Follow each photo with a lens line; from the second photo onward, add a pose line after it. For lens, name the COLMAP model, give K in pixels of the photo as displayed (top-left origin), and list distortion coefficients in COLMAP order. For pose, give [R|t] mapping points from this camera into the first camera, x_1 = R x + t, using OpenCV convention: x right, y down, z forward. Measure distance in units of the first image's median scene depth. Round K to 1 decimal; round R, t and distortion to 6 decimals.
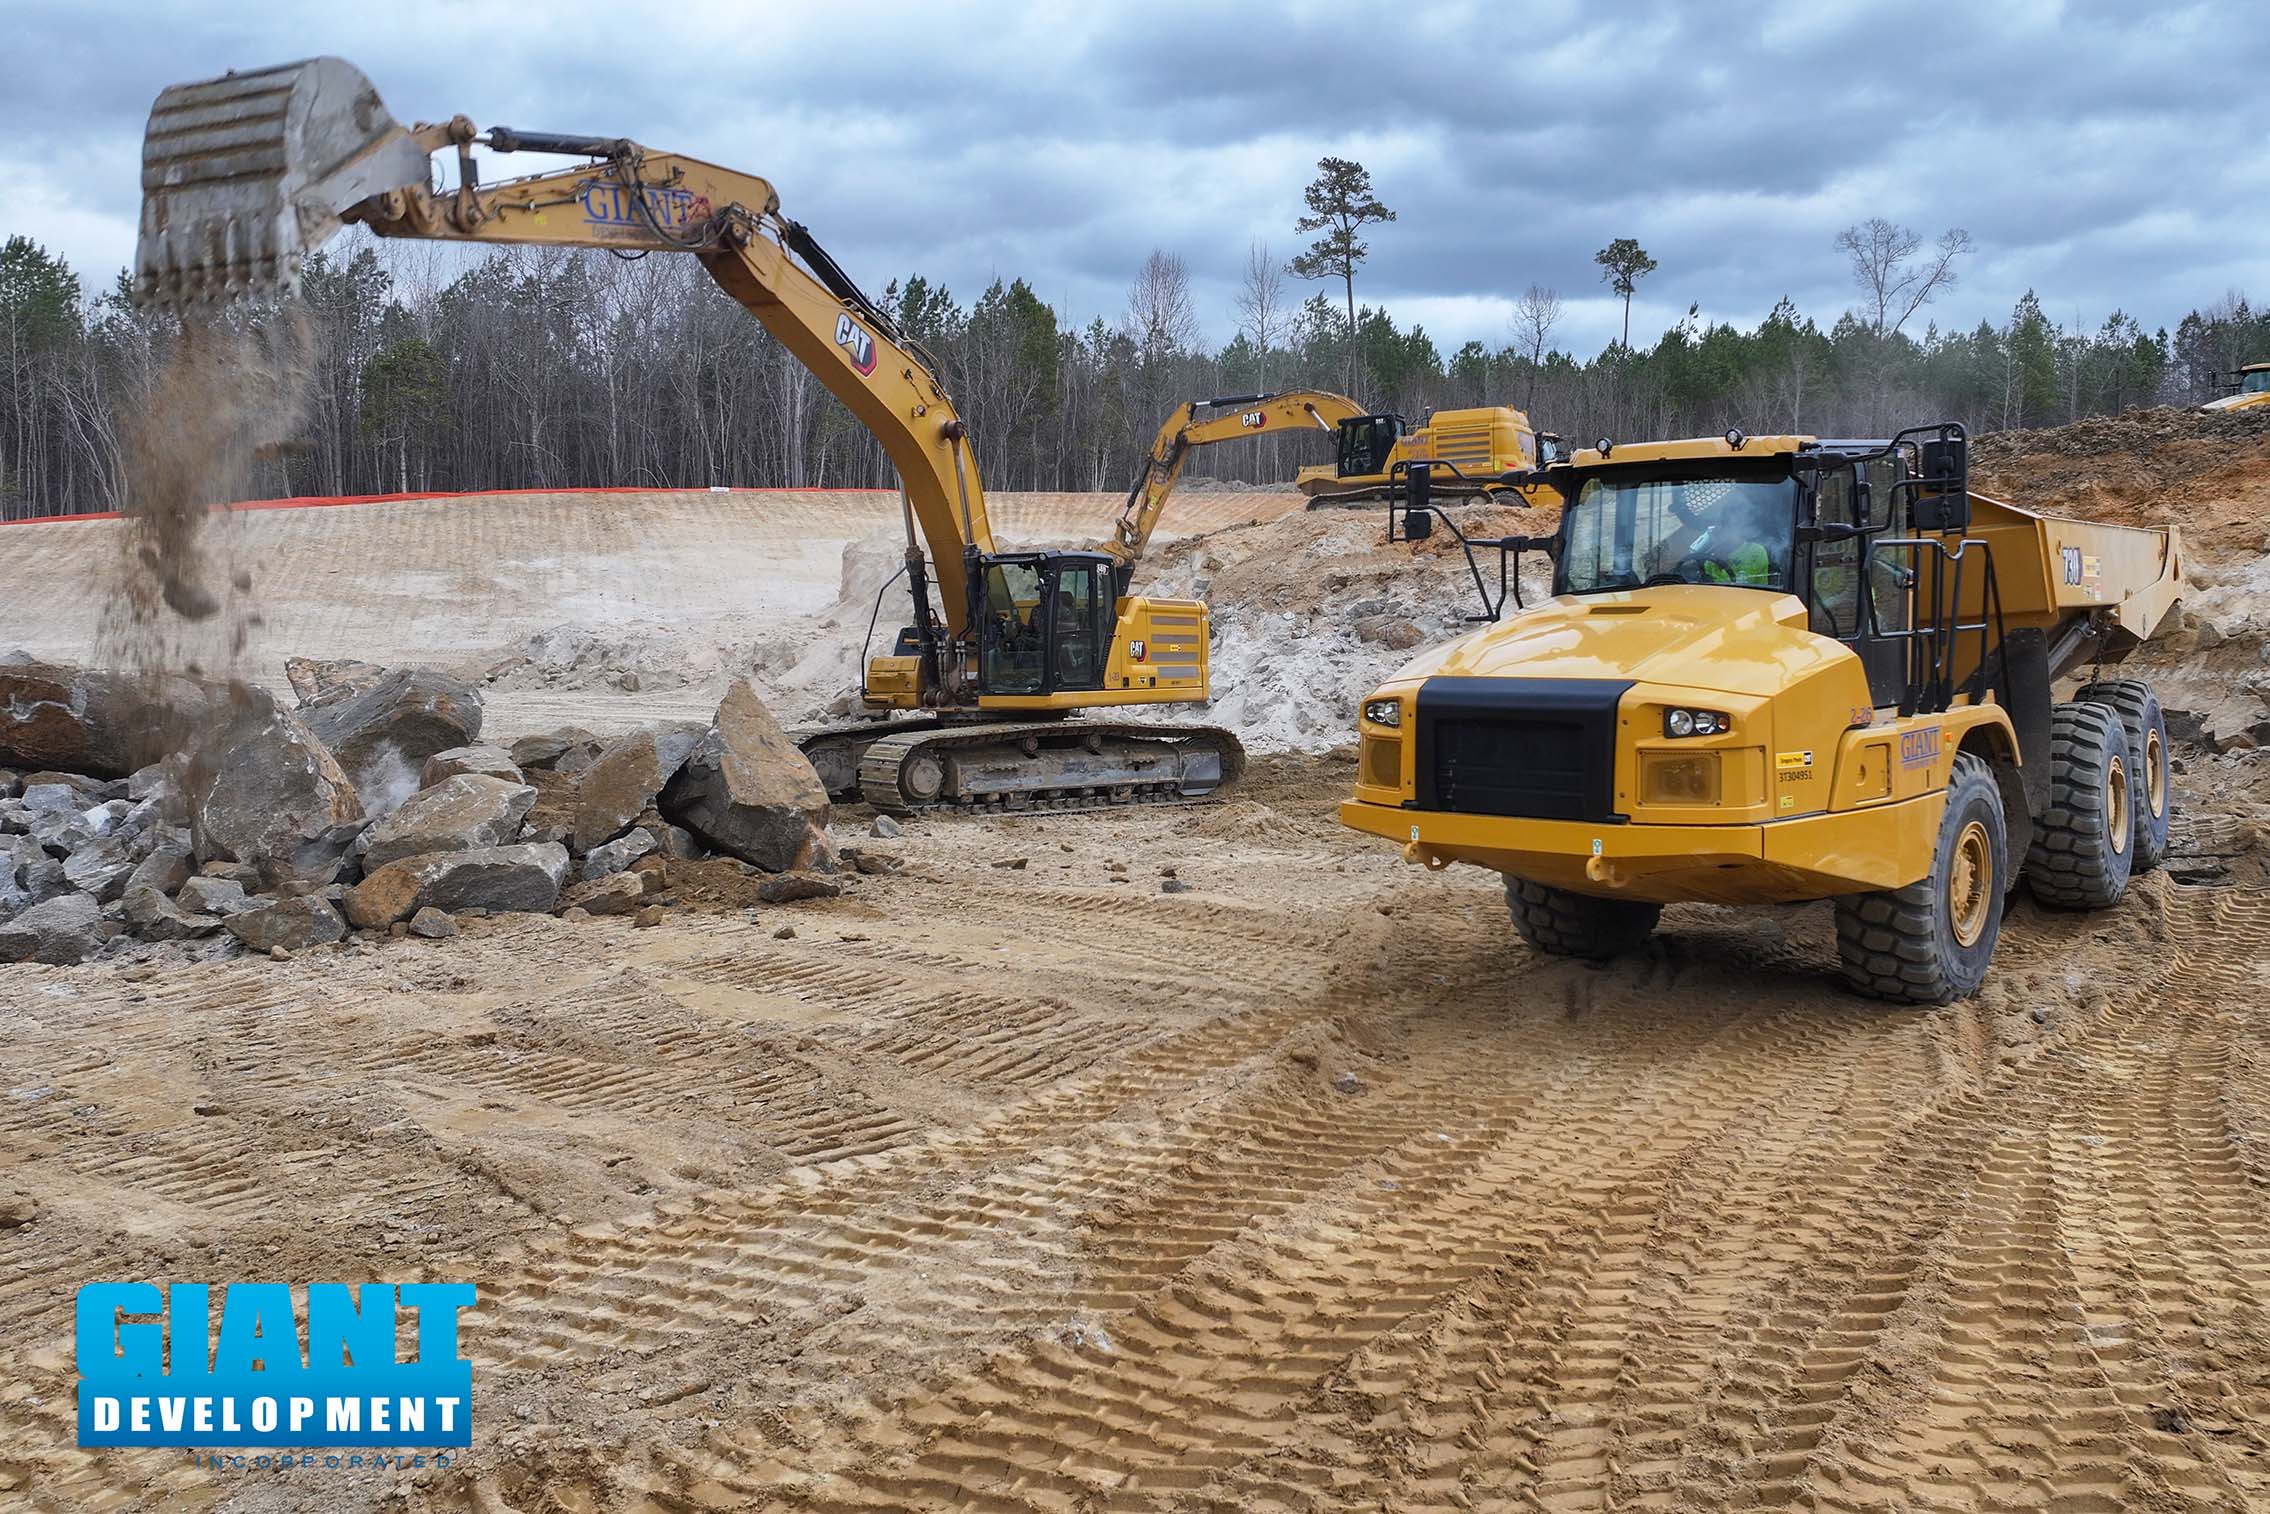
lens RADIAL K [[2557.1, 0, 1135.0], [0, 2557.1, 757.0], [0, 0, 1]] dist [0.014280, -0.000072]
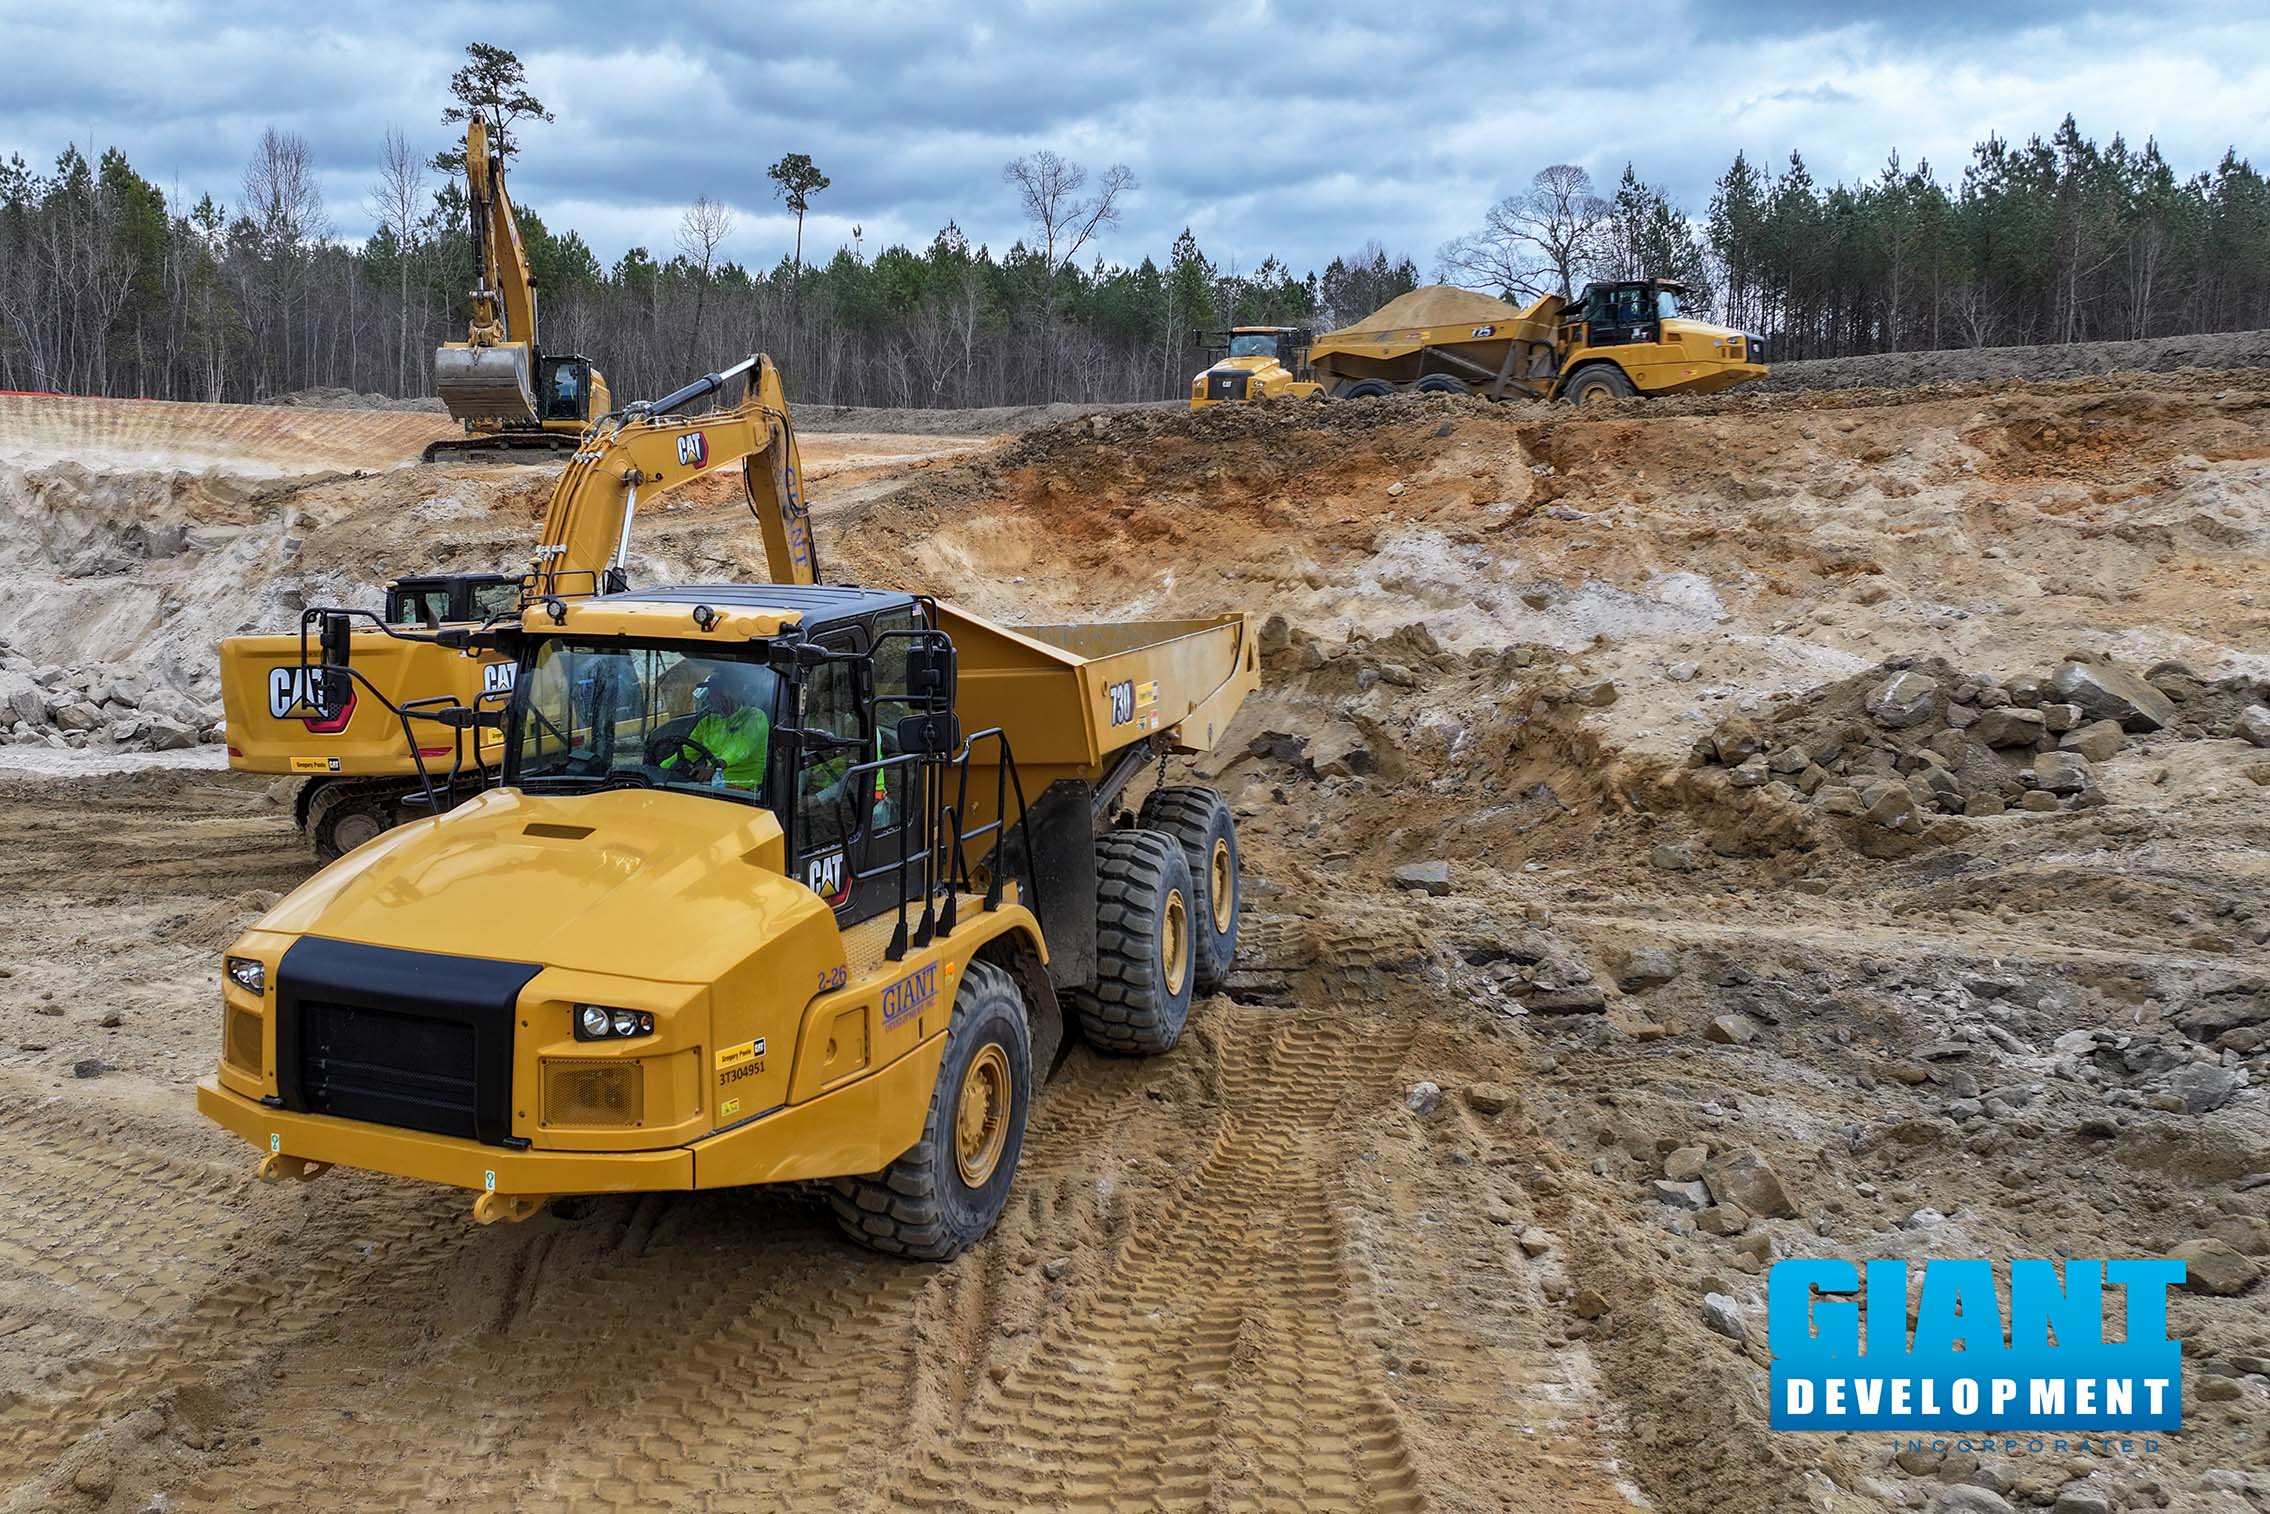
lens RADIAL K [[2505.1, 0, 1135.0], [0, 2505.1, 757.0], [0, 0, 1]] dist [0.137180, -0.384526]
pose [[0.954645, -0.011151, 0.297539, 0.062832], [-0.005431, 0.998480, 0.054845, -0.063756], [-0.297698, -0.053974, 0.953133, 0.086686]]
